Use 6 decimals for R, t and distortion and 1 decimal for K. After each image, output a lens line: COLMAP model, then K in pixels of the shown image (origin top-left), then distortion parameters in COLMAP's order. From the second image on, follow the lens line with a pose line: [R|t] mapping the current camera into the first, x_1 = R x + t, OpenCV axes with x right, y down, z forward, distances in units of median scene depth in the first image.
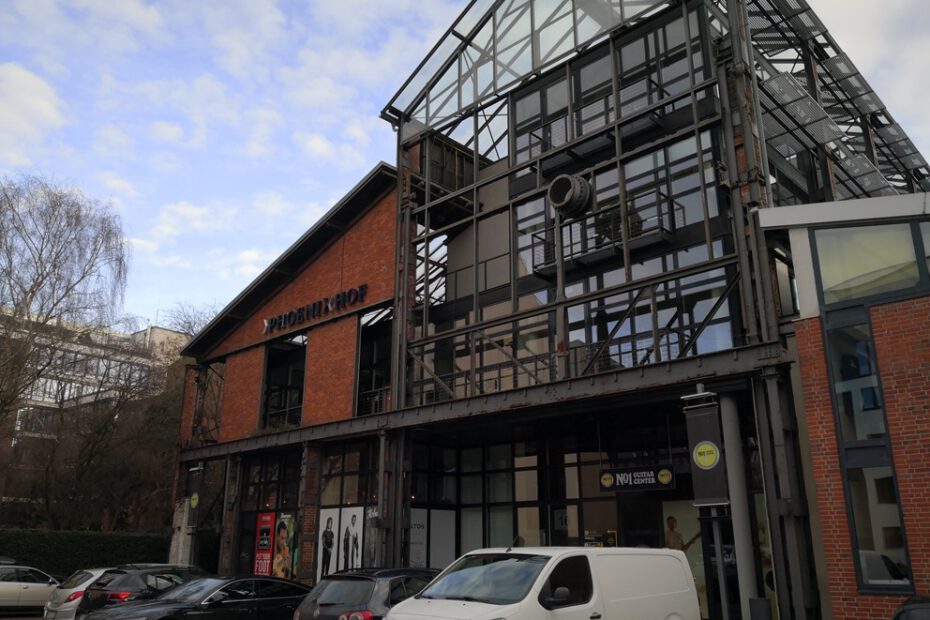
lens RADIAL K [[750.7, 0, 461.3], [0, 750.7, 313.0], [0, 0, 1]] dist [0.014485, -0.010197]
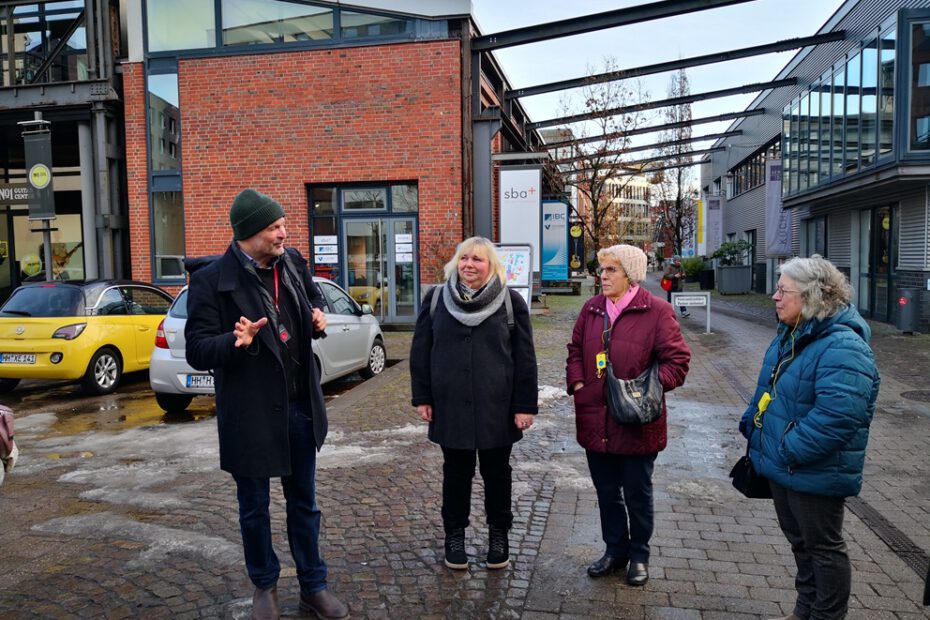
lens RADIAL K [[750.7, 0, 464.0], [0, 750.7, 302.8], [0, 0, 1]] dist [0.014485, -0.010197]
pose [[0.846442, -0.046785, 0.530422, 0.257948], [-0.143885, 0.938980, 0.312430, -0.079442], [-0.512673, -0.340774, 0.788061, -0.288917]]
